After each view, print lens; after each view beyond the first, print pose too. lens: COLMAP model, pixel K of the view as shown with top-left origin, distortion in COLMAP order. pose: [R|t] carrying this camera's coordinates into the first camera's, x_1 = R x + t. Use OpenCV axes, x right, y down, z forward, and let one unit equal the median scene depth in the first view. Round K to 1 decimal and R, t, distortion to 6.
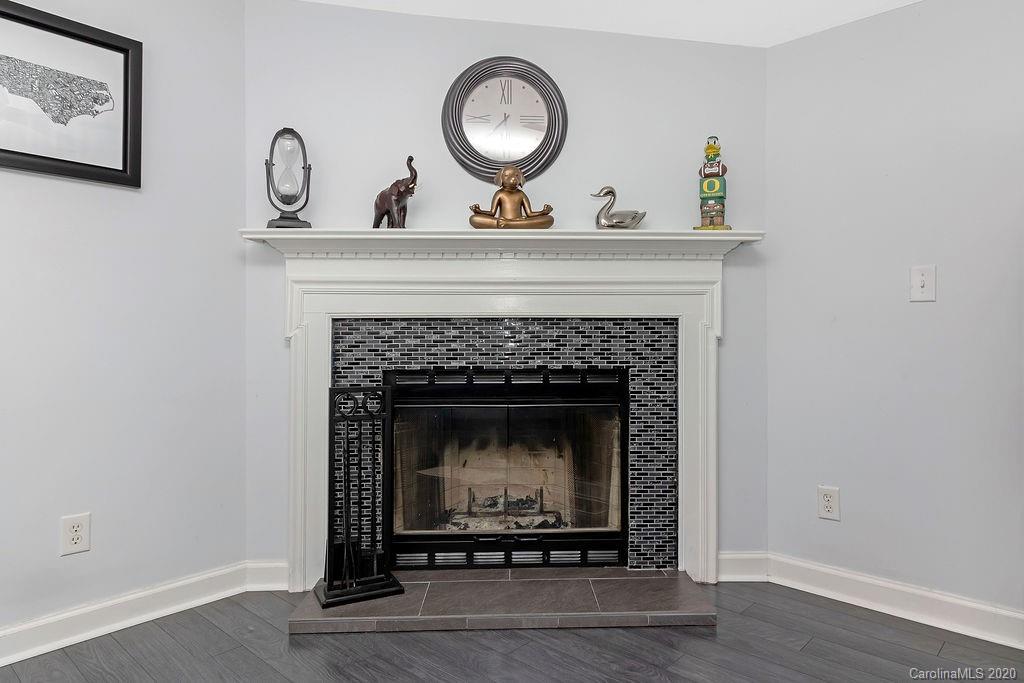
lens RADIAL K [[630.3, 0, 511.3], [0, 630.3, 326.5], [0, 0, 1]] dist [-0.001739, -0.000627]
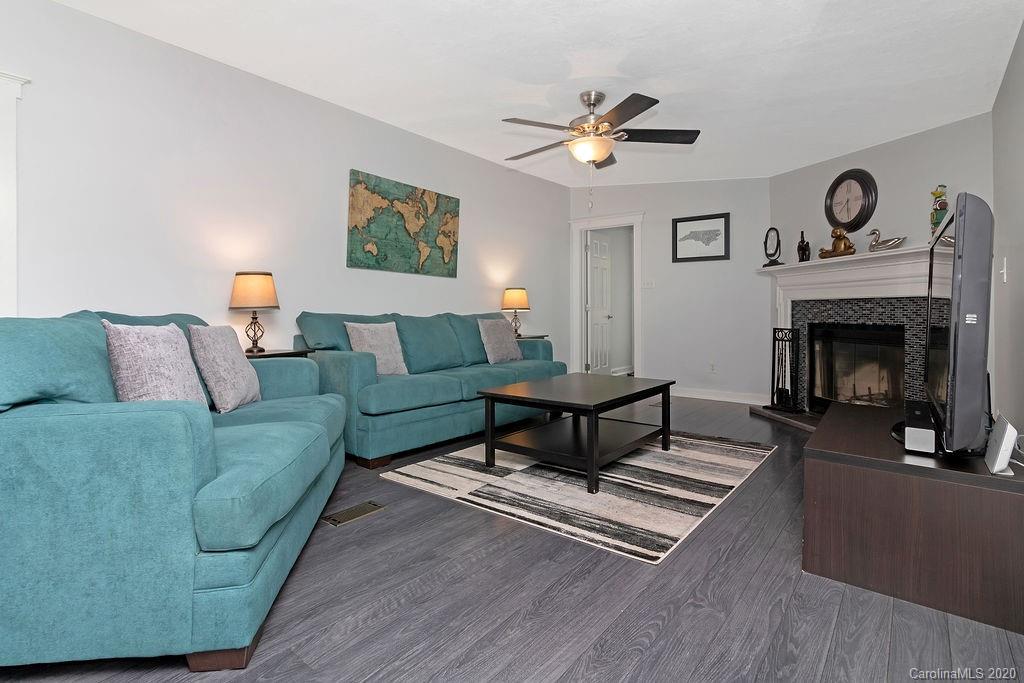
lens RADIAL K [[479.1, 0, 510.5], [0, 479.1, 317.5], [0, 0, 1]] dist [0.007259, 0.000574]
pose [[0.069895, 0.015416, -0.997435, 1.471143], [0.009707, 0.999823, 0.016133, 0.011344], [0.997507, -0.010809, 0.069733, -0.201086]]
